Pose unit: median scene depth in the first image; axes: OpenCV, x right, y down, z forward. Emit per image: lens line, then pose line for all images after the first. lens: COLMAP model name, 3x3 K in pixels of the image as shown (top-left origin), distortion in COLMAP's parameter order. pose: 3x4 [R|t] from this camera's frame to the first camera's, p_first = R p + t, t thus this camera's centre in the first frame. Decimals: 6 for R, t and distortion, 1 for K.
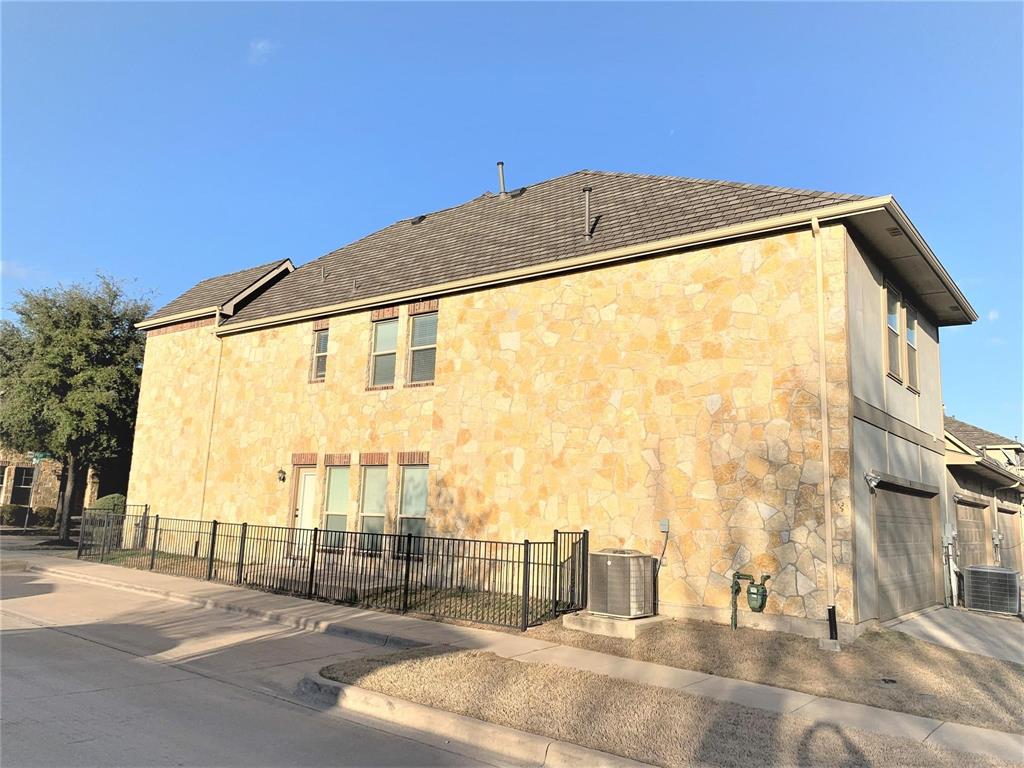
lens RADIAL K [[782.3, 0, 513.9], [0, 782.3, 375.3], [0, 0, 1]] dist [0.044471, -0.059021]
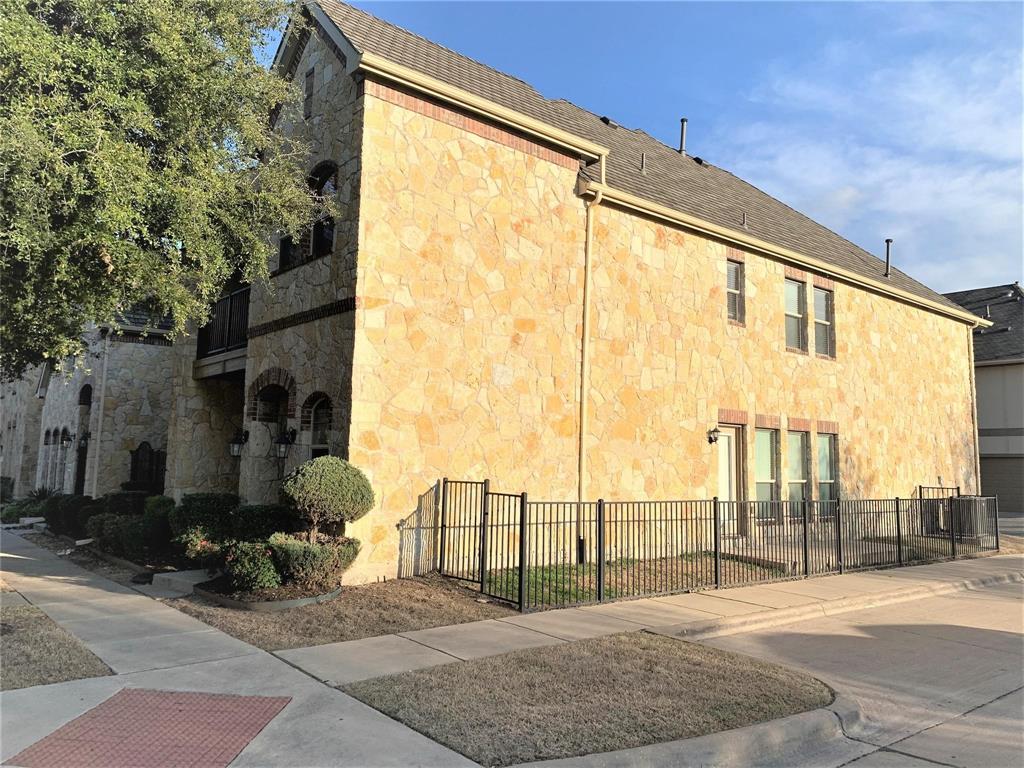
lens RADIAL K [[782.3, 0, 513.1], [0, 782.3, 389.2], [0, 0, 1]] dist [0.044471, -0.059021]
pose [[0.218855, 0.068408, 0.973356, -1.059643], [-0.172462, 0.984546, -0.030417, 0.135452], [-0.960395, -0.161210, 0.227271, 0.986921]]
